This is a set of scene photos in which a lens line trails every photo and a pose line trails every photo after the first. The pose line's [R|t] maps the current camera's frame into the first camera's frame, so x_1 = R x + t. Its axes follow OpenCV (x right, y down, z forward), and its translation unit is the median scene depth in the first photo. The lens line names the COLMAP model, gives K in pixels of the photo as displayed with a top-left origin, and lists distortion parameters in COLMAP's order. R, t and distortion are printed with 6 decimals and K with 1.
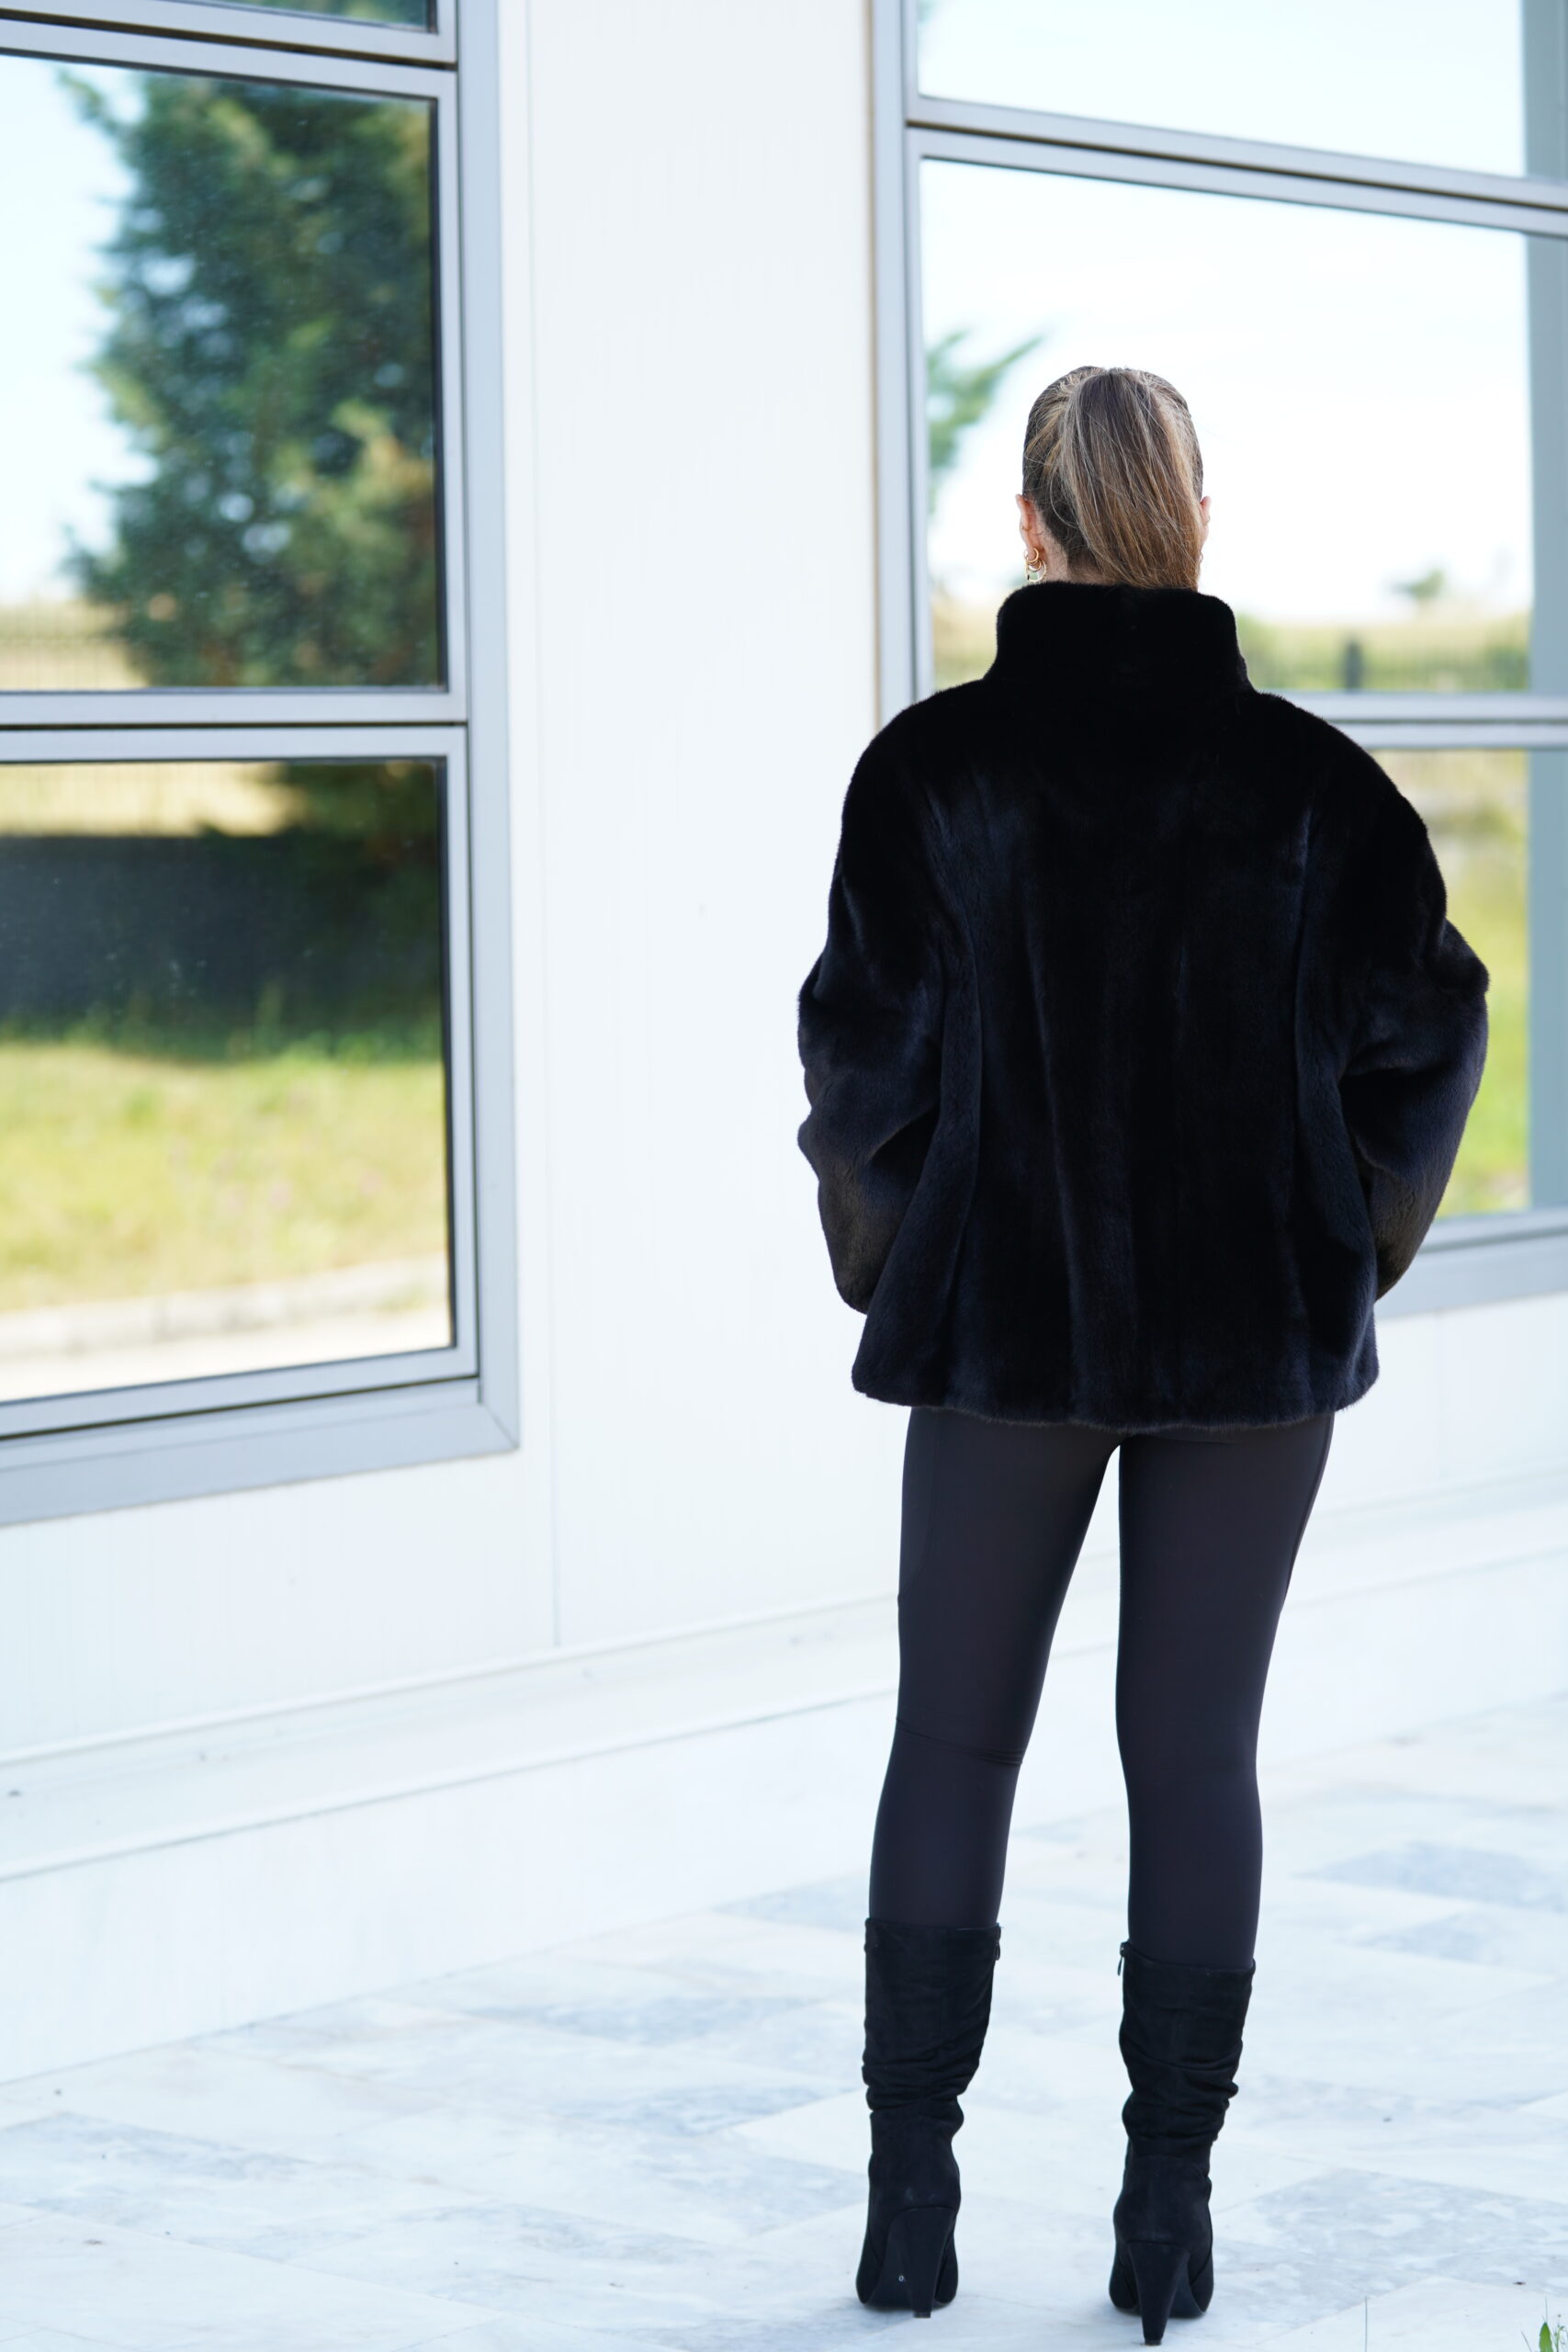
lens RADIAL K [[5591.0, 0, 787.5], [0, 5591.0, 1257.6], [0, 0, 1]] dist [-0.065358, -0.821572]
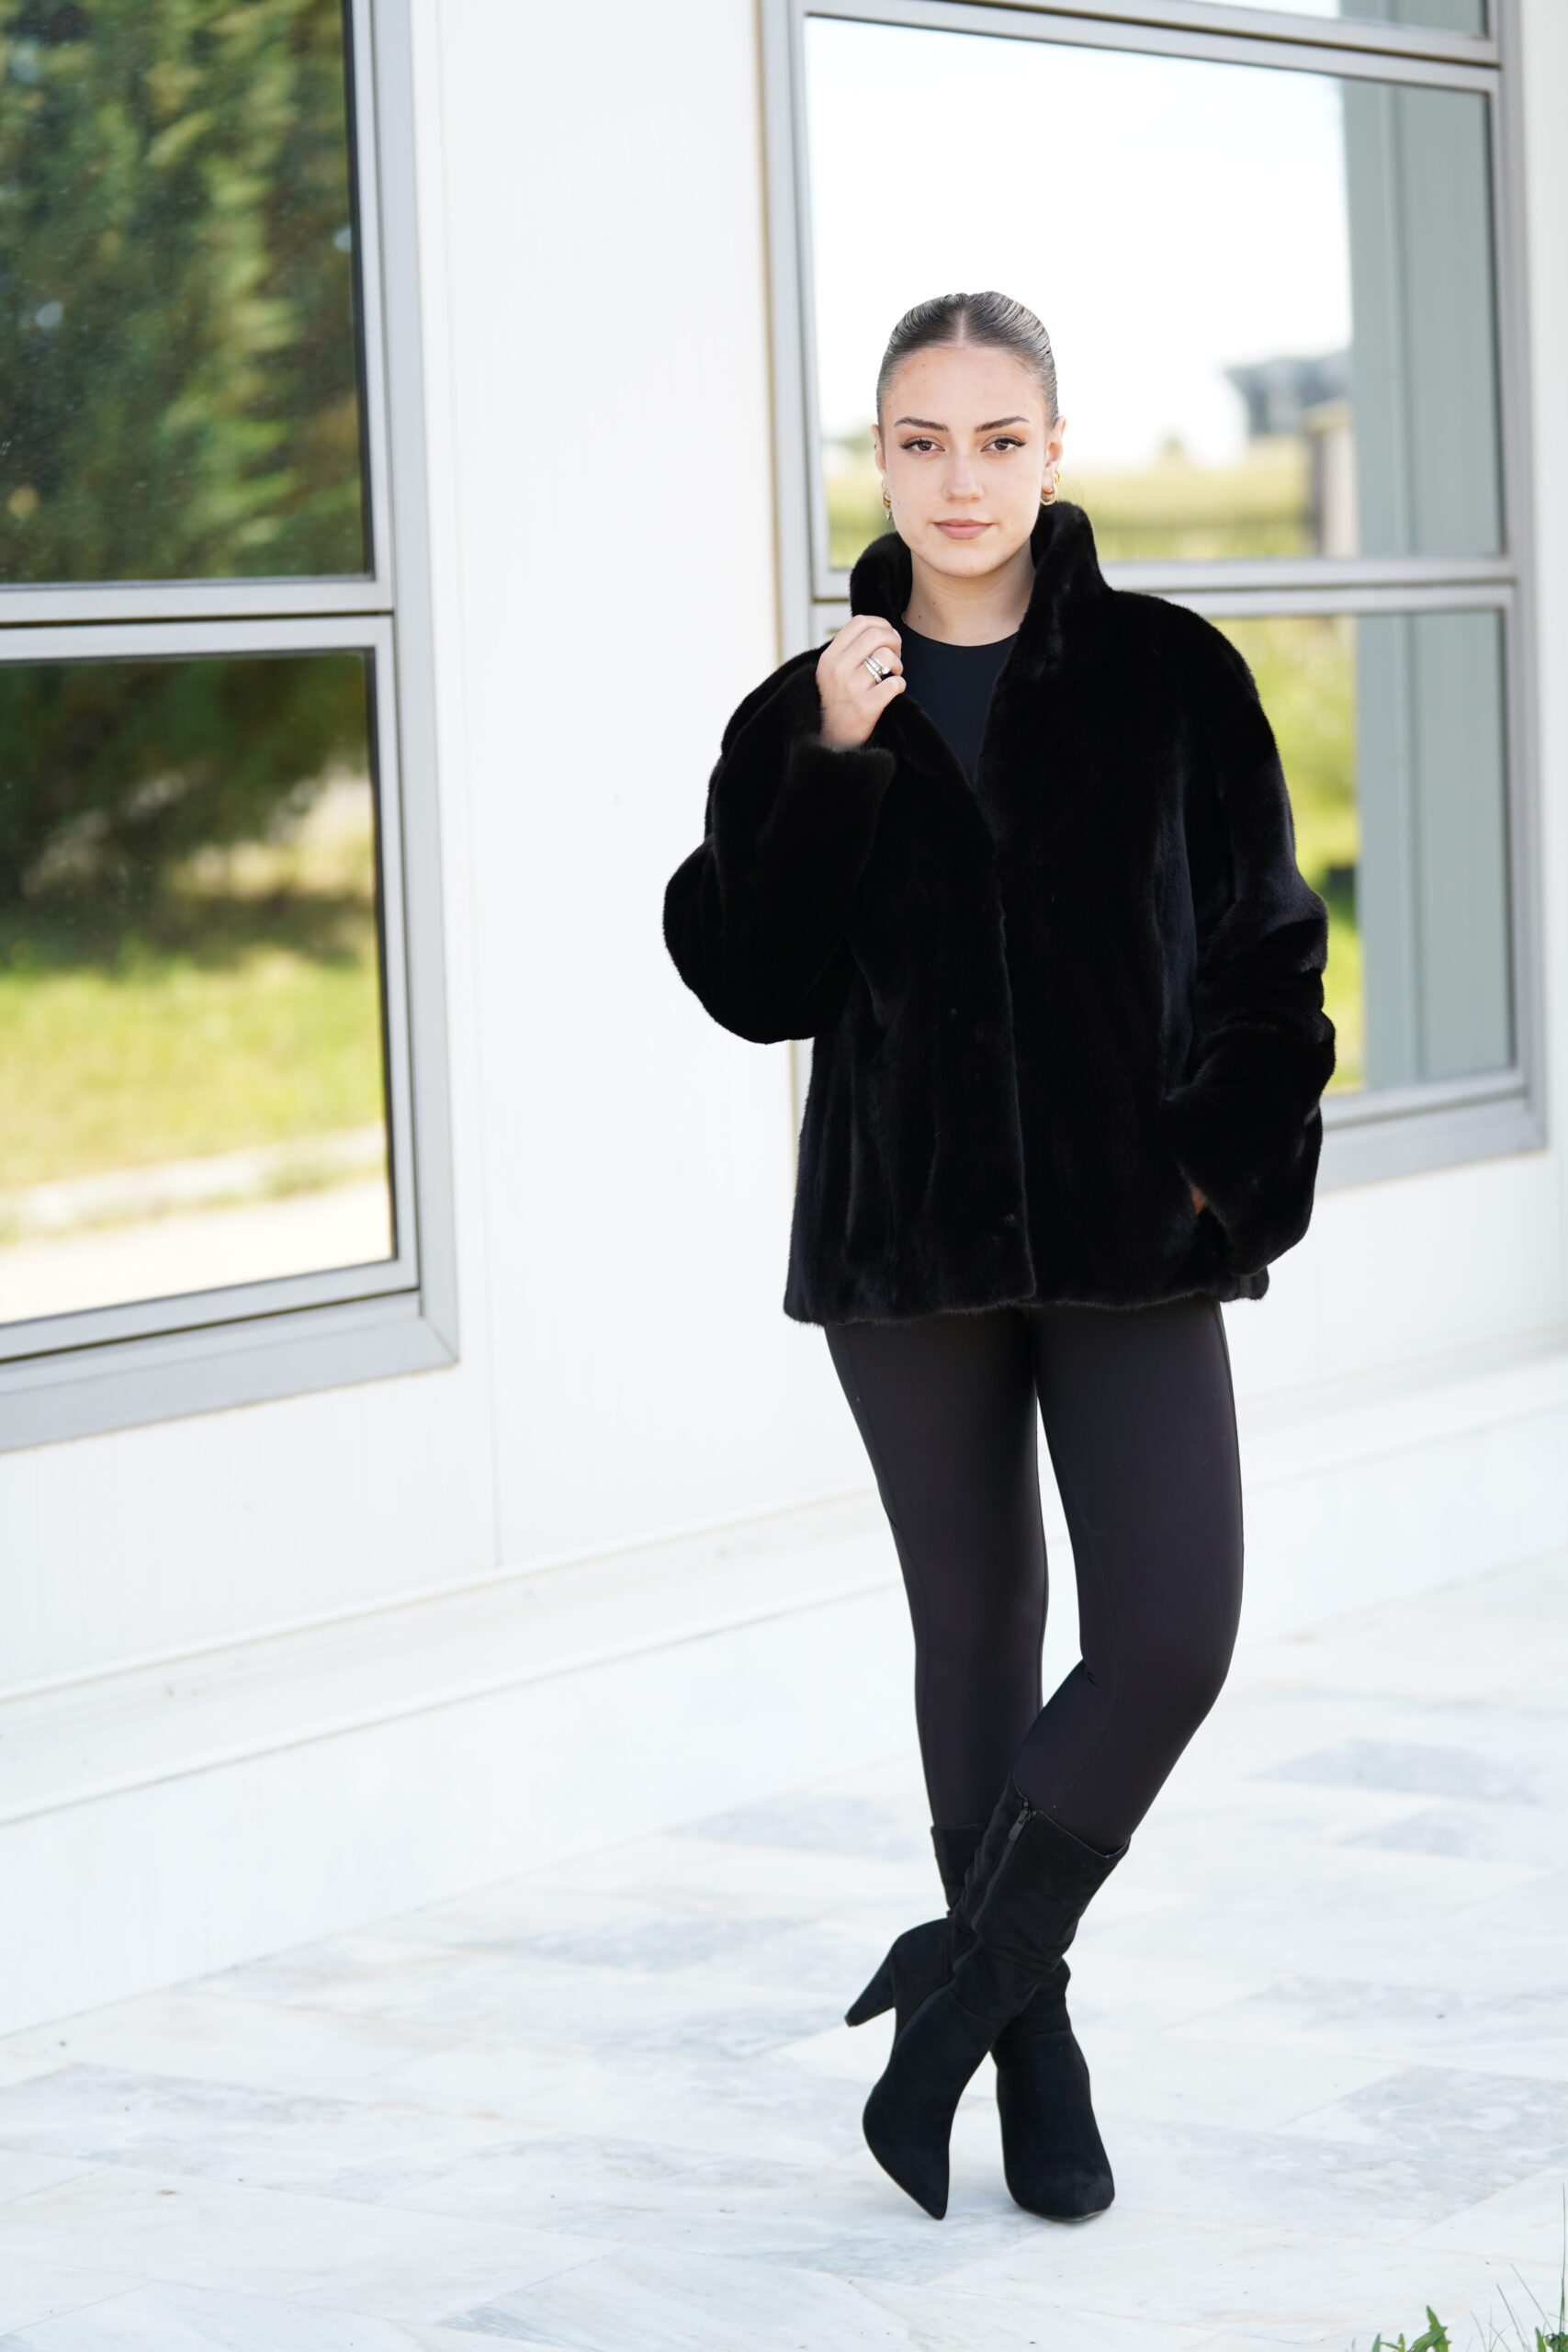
lens RADIAL K [[6025.5, 0, 784.0], [0, 6025.5, 1176.0], [0, 0, 1]] dist [-0.038058, -0.518666]
pose [[0.995335, -0.026238, 0.092847, -0.094358], [0.025805, 0.999650, 0.005864, -0.002892], [-0.092968, -0.003441, 0.995663, -0.044258]]
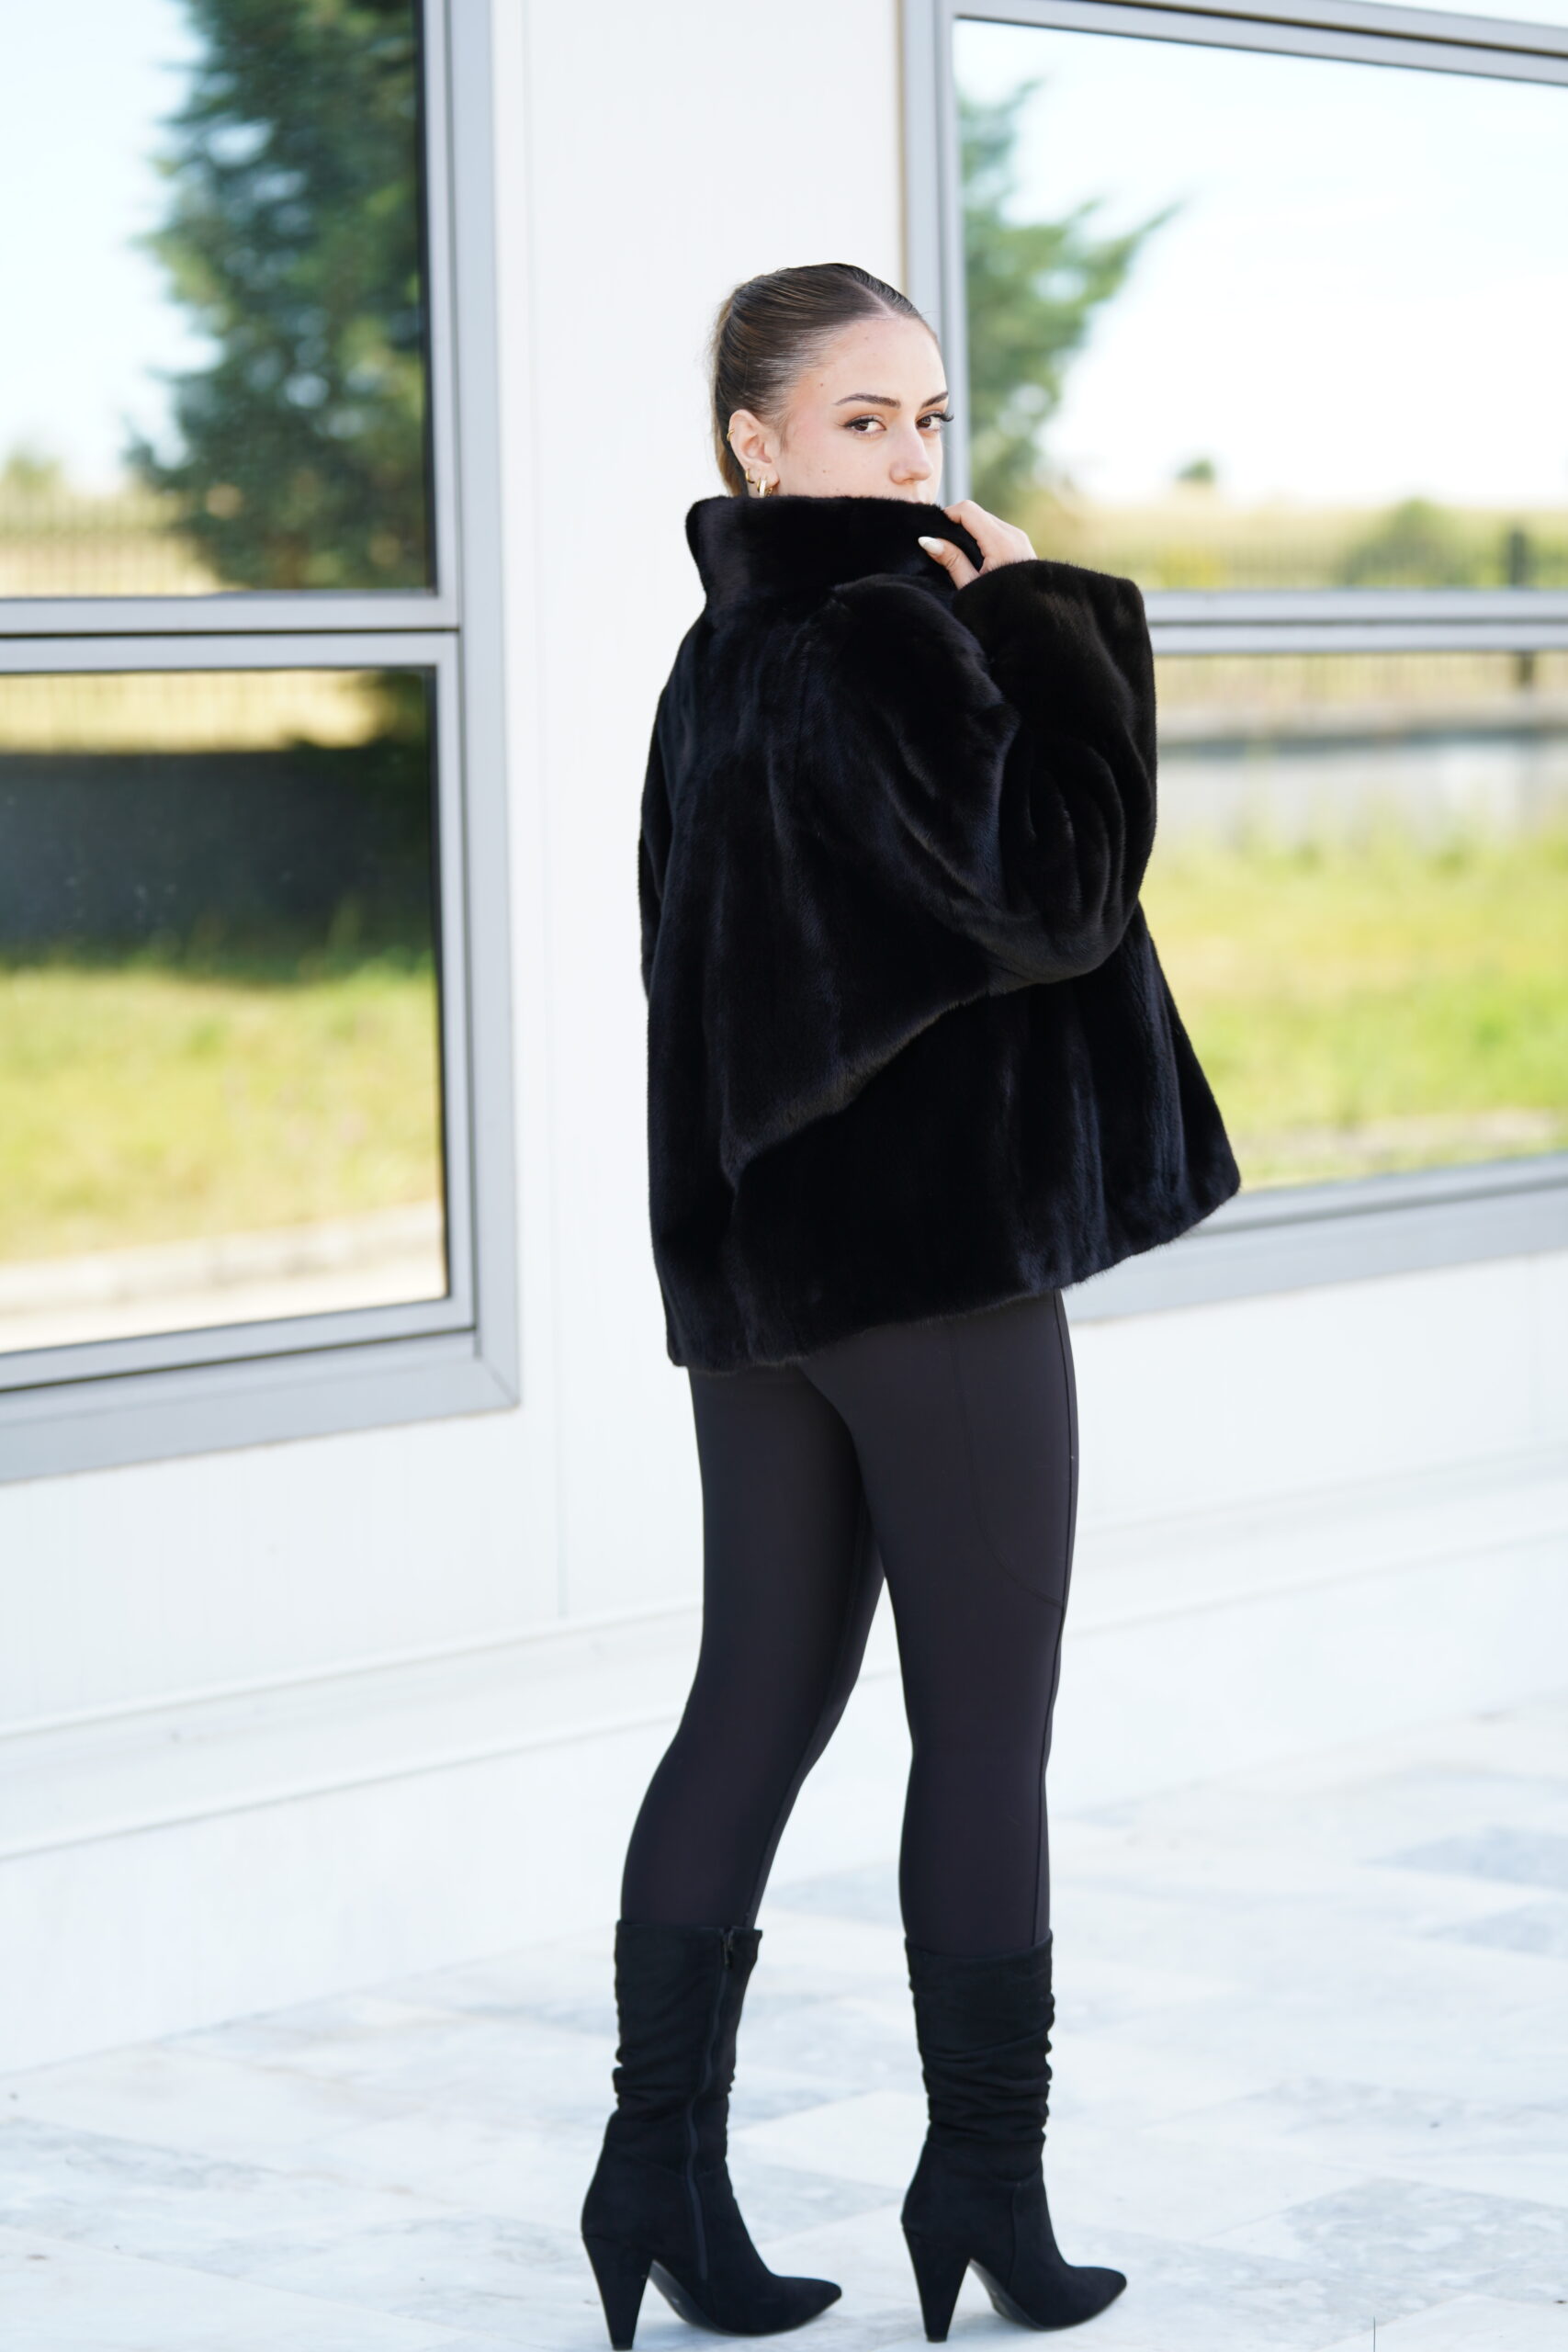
lens RADIAL K [[6025.5, 0, 784.0], [0, 6025.5, 1176.0], [0, 0, 1]] dist [-0.038058, -0.518666]
pose [[0.999693, -0.004281, -0.024413, 0.022273], [0.004197, 0.999985, -0.003505, -0.000495], [0.024427, 0.003401, 0.999696, -0.005366]]
